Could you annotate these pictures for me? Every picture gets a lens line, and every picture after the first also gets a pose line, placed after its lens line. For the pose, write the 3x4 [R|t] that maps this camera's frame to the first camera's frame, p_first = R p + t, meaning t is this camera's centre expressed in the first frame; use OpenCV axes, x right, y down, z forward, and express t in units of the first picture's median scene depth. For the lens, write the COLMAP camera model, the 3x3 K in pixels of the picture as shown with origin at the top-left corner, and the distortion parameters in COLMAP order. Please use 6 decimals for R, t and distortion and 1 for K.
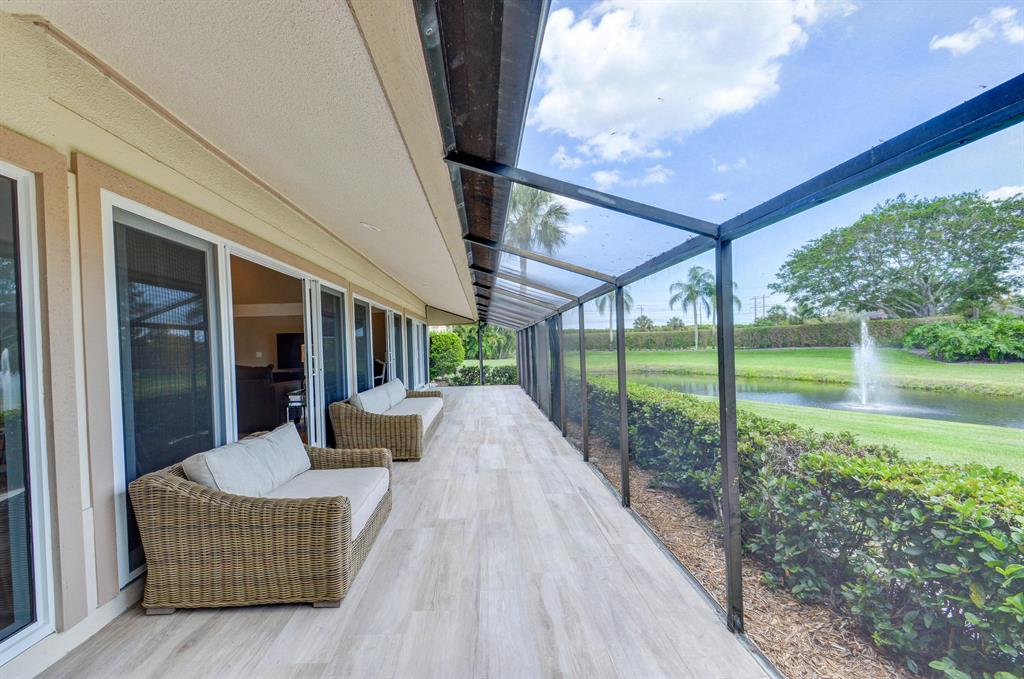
lens RADIAL K [[448.9, 0, 512.0], [0, 448.9, 339.5], [0, 0, 1]] dist [0.015347, -0.011872]
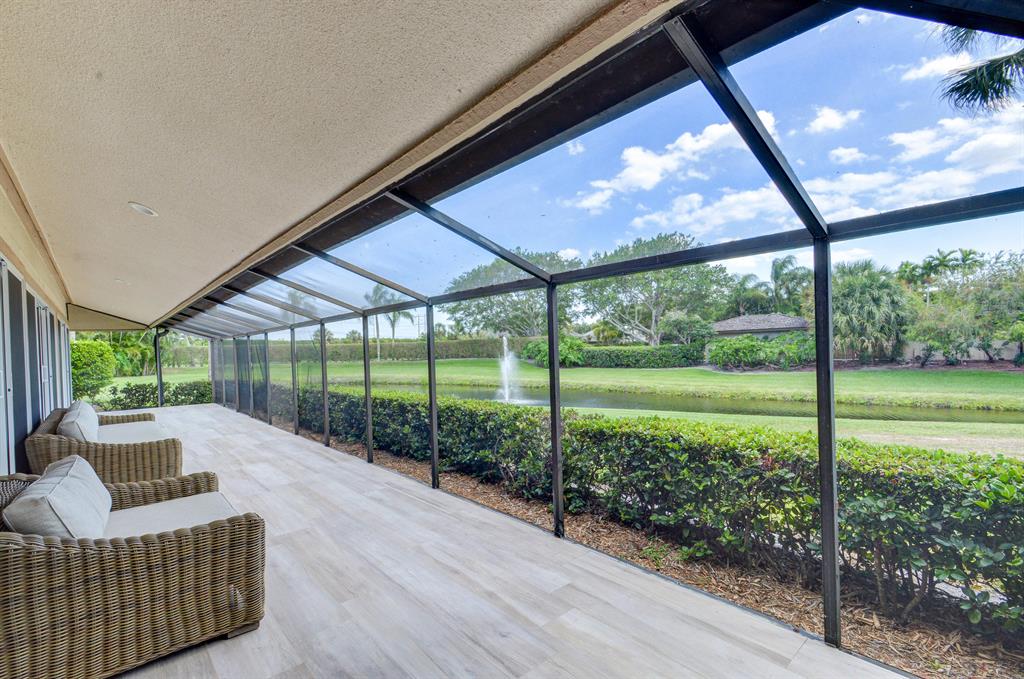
lens RADIAL K [[433.8, 0, 512.0], [0, 433.8, 339.5], [0, 0, 1]] dist [0.000643, -0.007943]
pose [[0.768929, 0.021951, 0.638957, -0.312345], [-0.003690, 0.999546, -0.029899, 0.006977], [-0.639324, 0.020632, 0.768661, -0.028505]]
